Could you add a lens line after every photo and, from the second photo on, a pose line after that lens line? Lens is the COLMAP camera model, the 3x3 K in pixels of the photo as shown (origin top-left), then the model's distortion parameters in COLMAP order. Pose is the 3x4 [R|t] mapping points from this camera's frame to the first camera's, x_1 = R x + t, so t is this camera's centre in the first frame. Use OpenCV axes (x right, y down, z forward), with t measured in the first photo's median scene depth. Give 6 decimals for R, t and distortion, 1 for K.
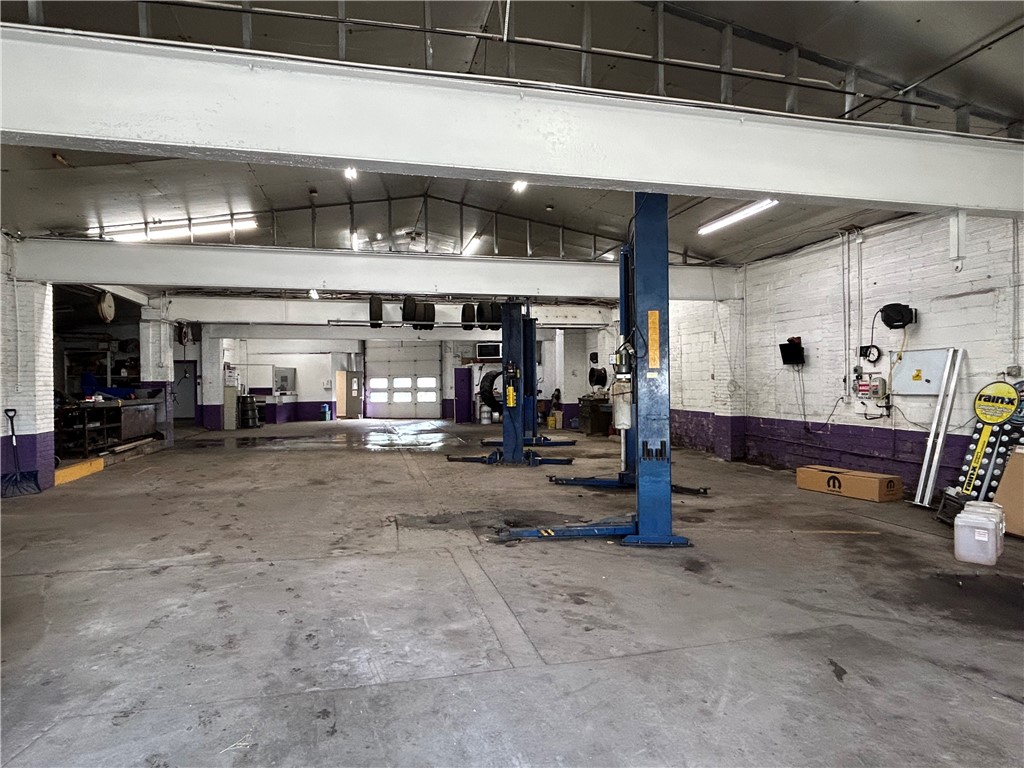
lens RADIAL K [[603.1, 0, 512.0], [0, 603.1, 384.0], [0, 0, 1]] dist [-0.001643, -0.000264]
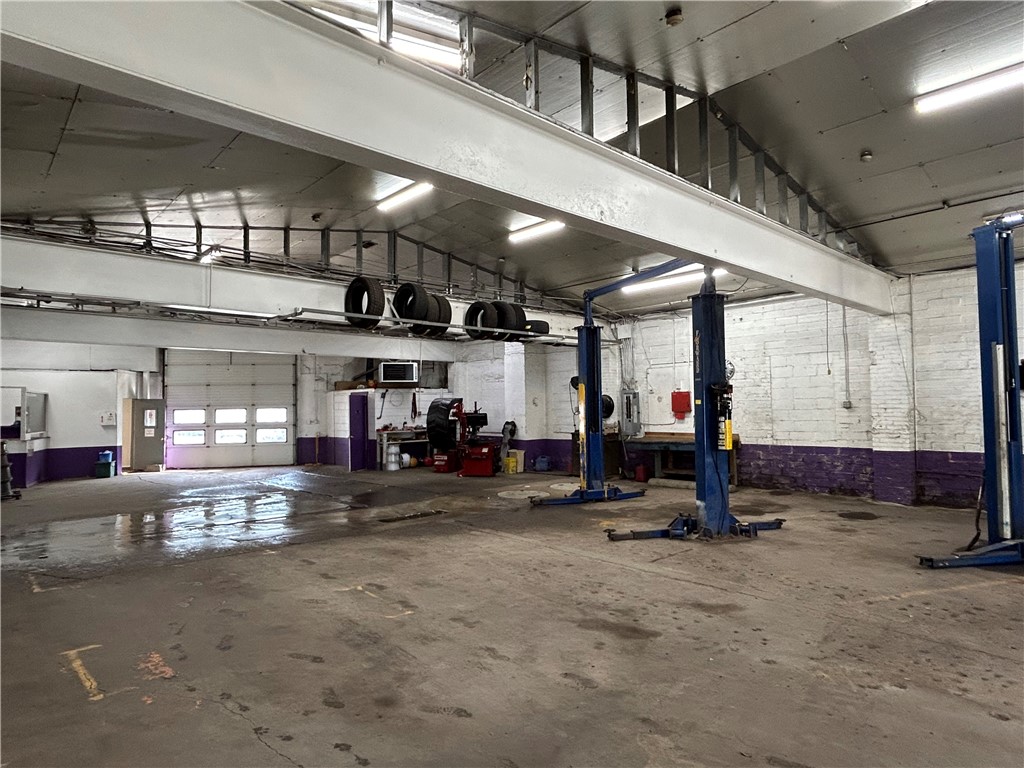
lens RADIAL K [[603.1, 0, 512.0], [0, 603.1, 384.0], [0, 0, 1]] dist [-0.001643, -0.000264]
pose [[0.877945, 0.016742, 0.478469, -0.238541], [0.008190, 0.998717, -0.049973, -0.001468], [-0.478692, 0.047792, 0.876681, 0.237733]]
